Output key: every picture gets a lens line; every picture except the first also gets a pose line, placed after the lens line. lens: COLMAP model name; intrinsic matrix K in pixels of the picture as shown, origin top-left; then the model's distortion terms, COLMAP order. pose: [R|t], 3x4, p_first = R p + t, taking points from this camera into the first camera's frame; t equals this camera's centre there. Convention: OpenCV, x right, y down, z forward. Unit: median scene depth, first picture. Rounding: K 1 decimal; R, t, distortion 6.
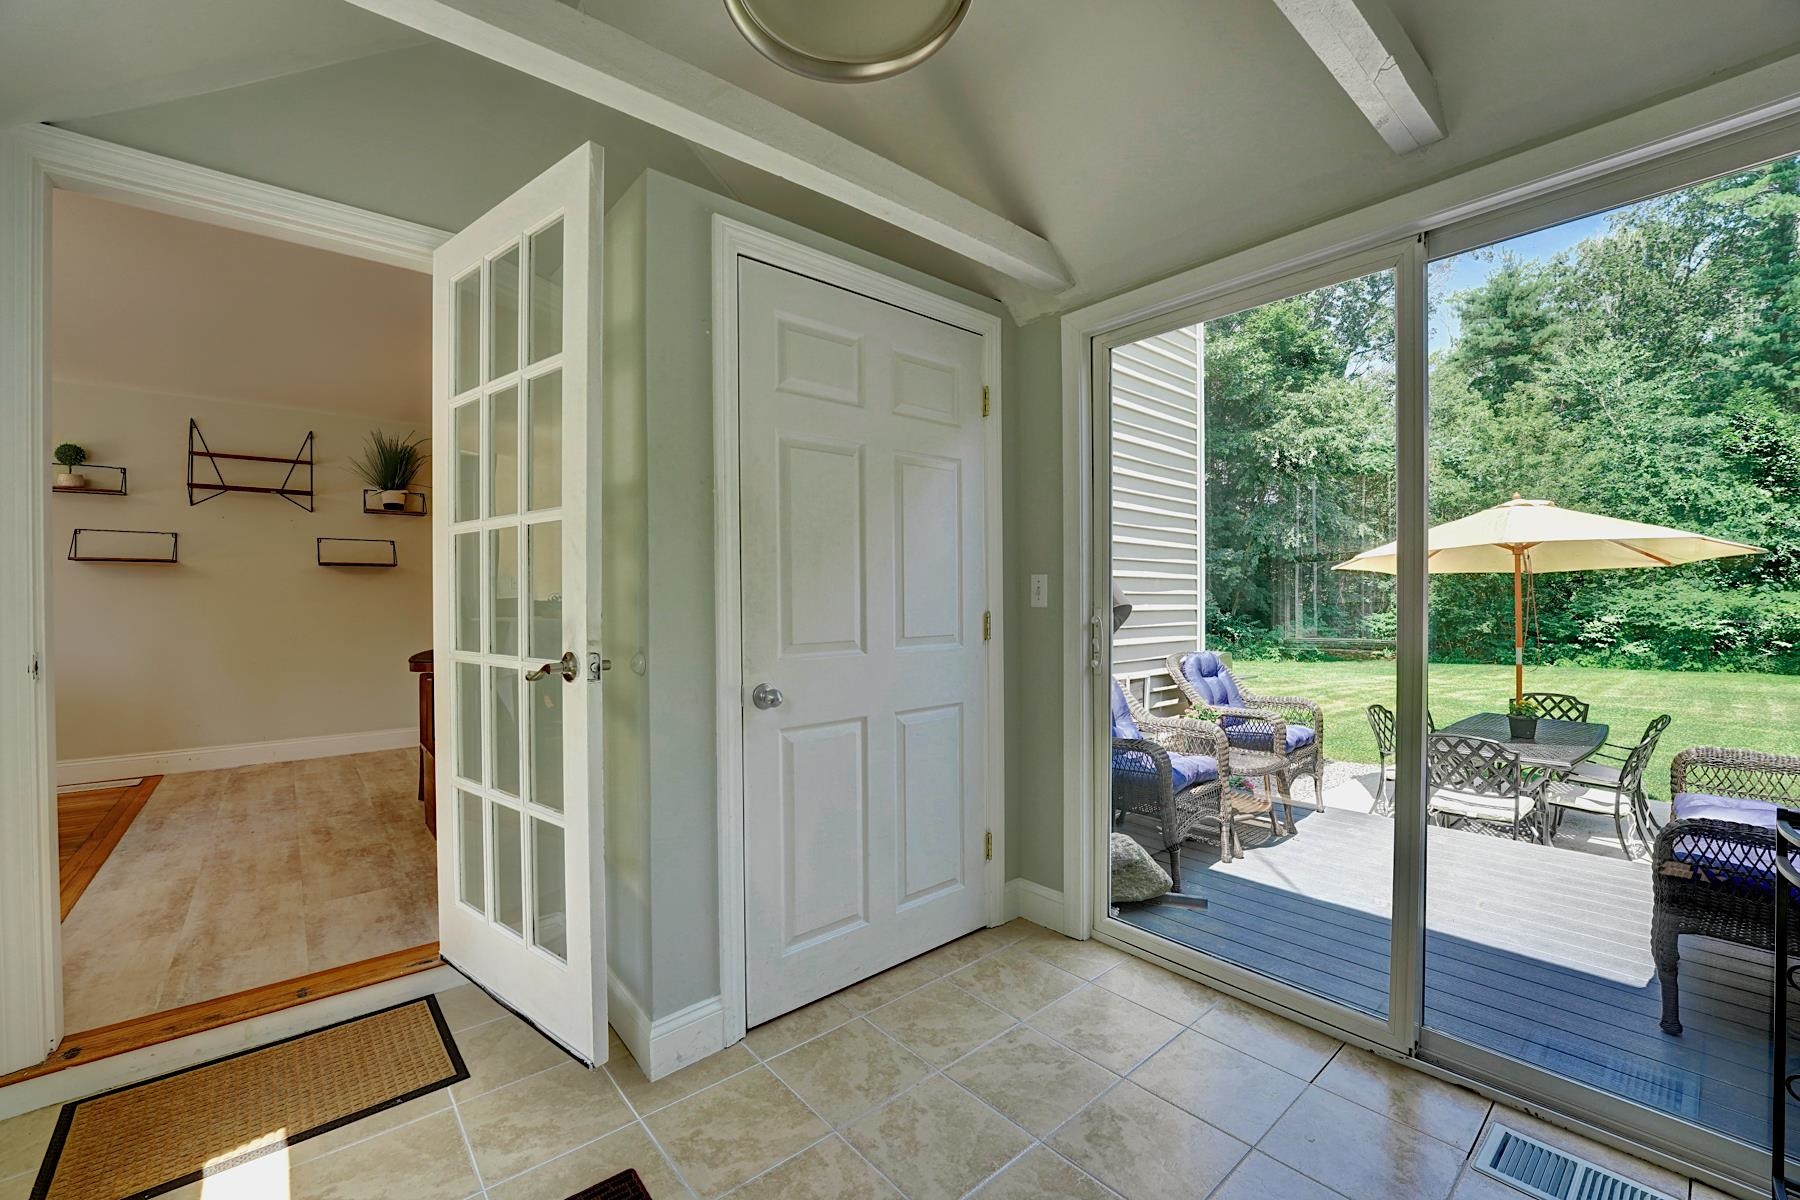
lens RADIAL K [[729.2, 0, 894.7], [0, 729.2, 602.3], [0, 0, 1]] dist [-0.024536, 0.000225]
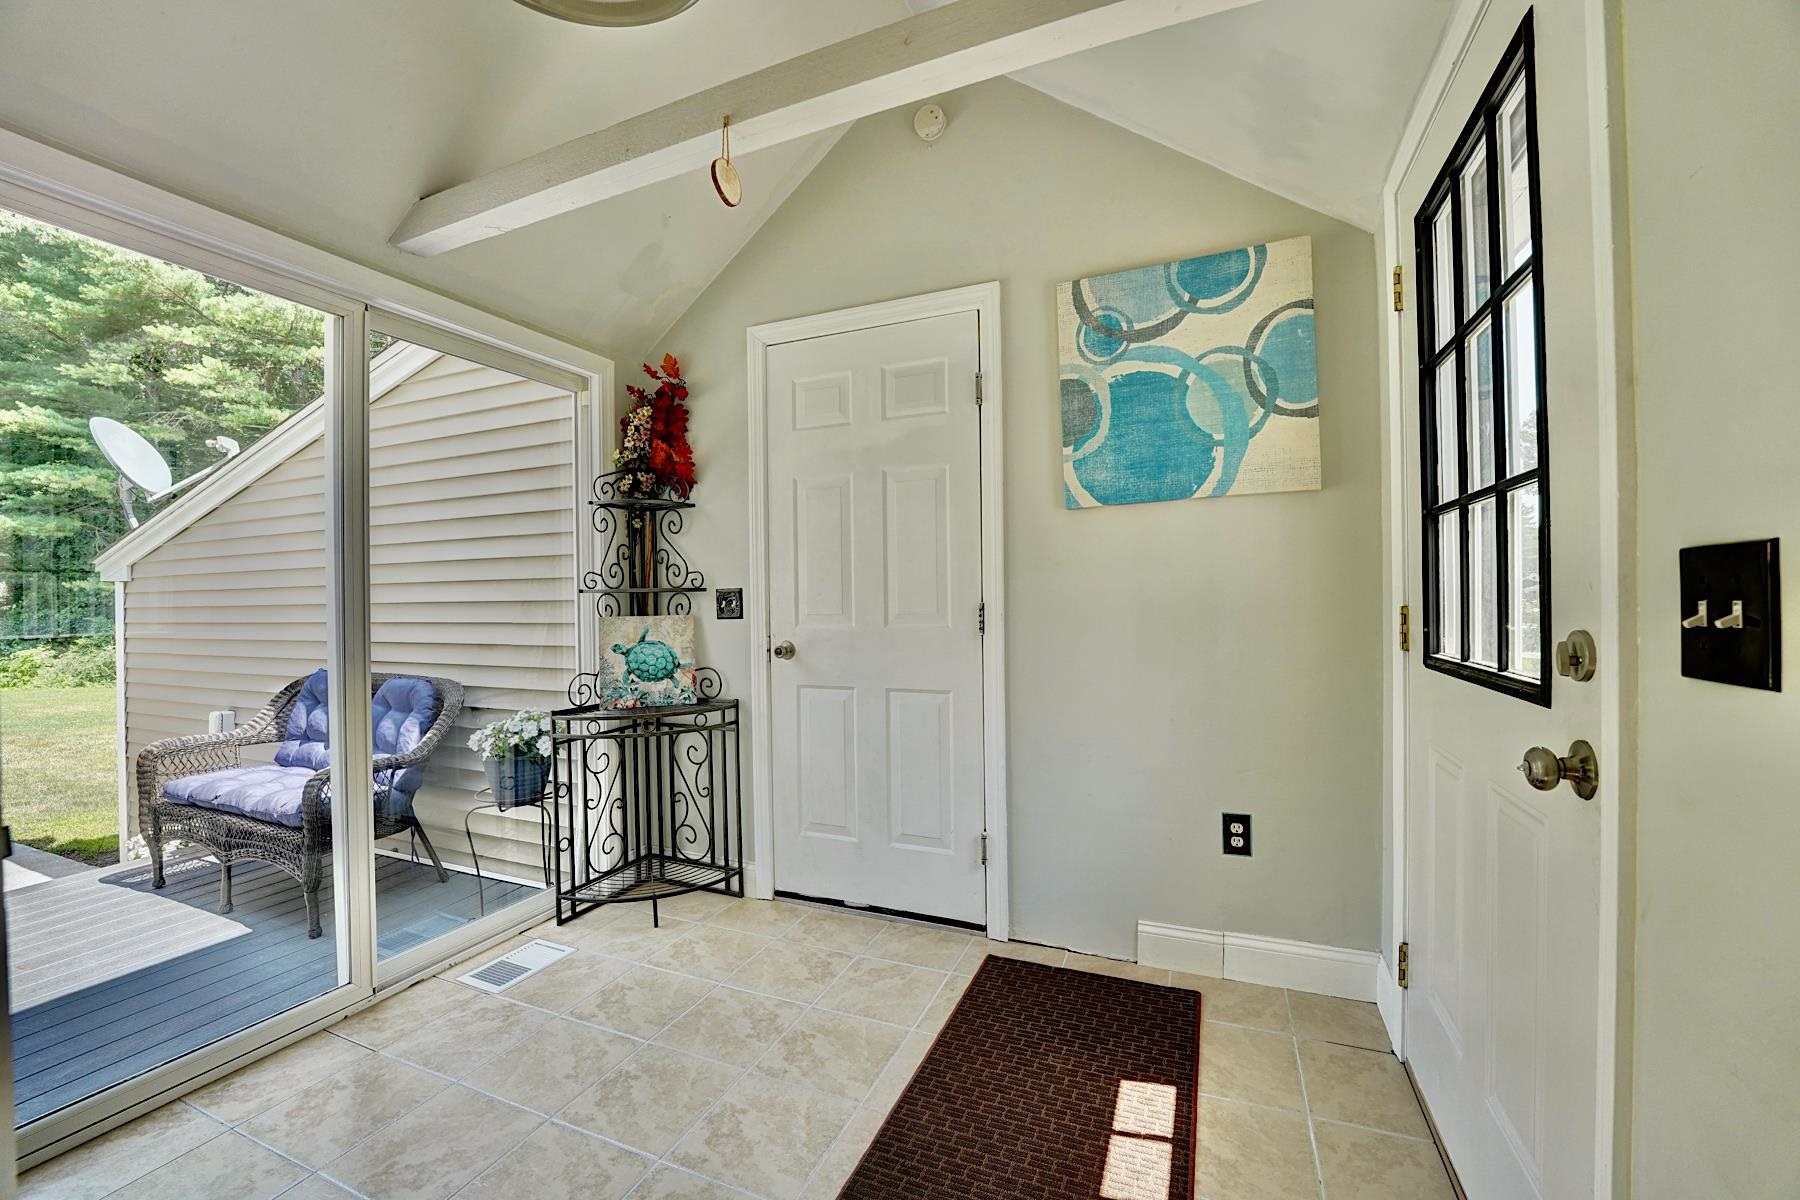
lens RADIAL K [[729.2, 0, 894.7], [0, 729.2, 602.3], [0, 0, 1]] dist [-0.024536, 0.000225]
pose [[-0.440471, 0.009571, 0.897716, -0.271098], [0.021203, 0.999775, -0.000256, 0.002072], [-0.897517, 0.018921, -0.440575, 0.274846]]
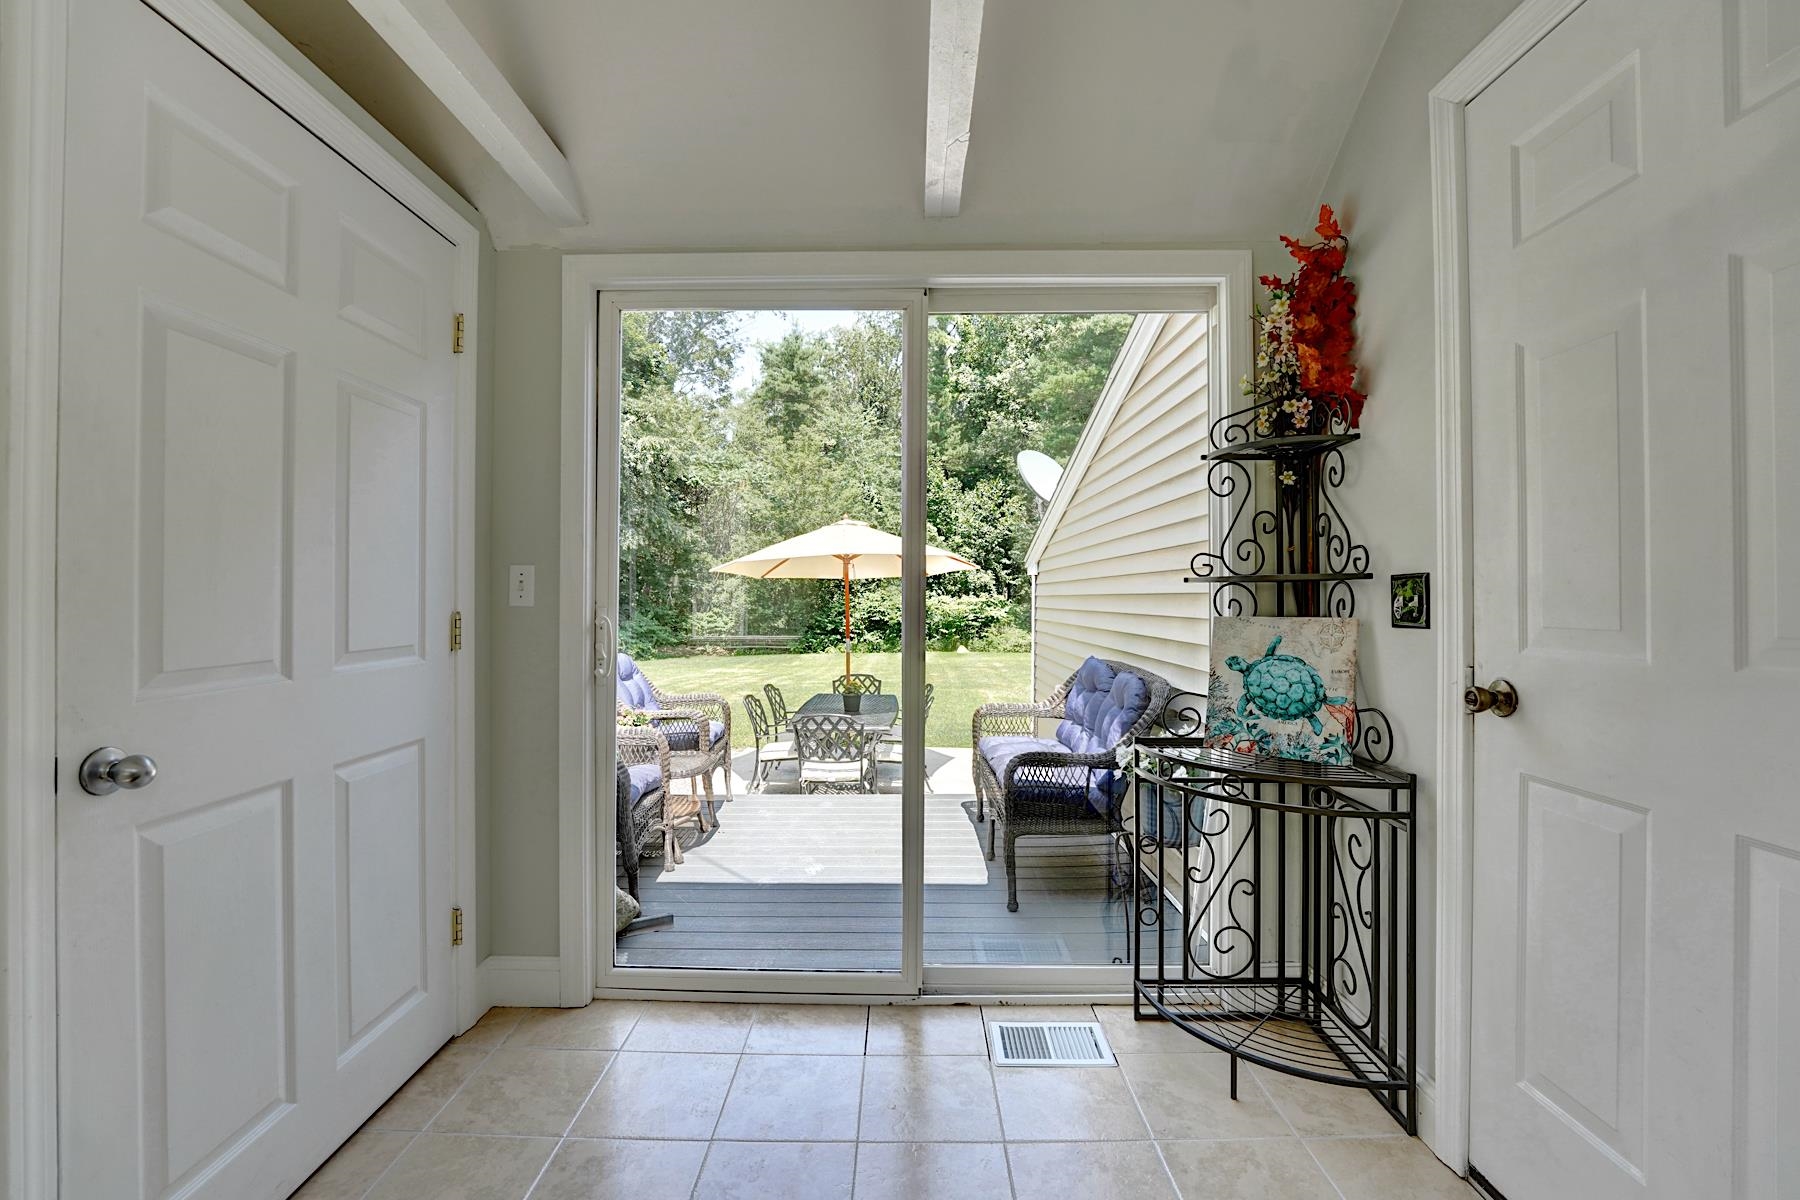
lens RADIAL K [[763.5, 0, 896.8], [0, 763.5, 587.6], [0, 0, 1]] dist [-0.026076, 0.000364]
pose [[0.658549, 0.015615, 0.752376, -0.086638], [-0.000891, 0.999800, -0.019971, 0.001316], [-0.752537, 0.012482, 0.658432, 0.079763]]
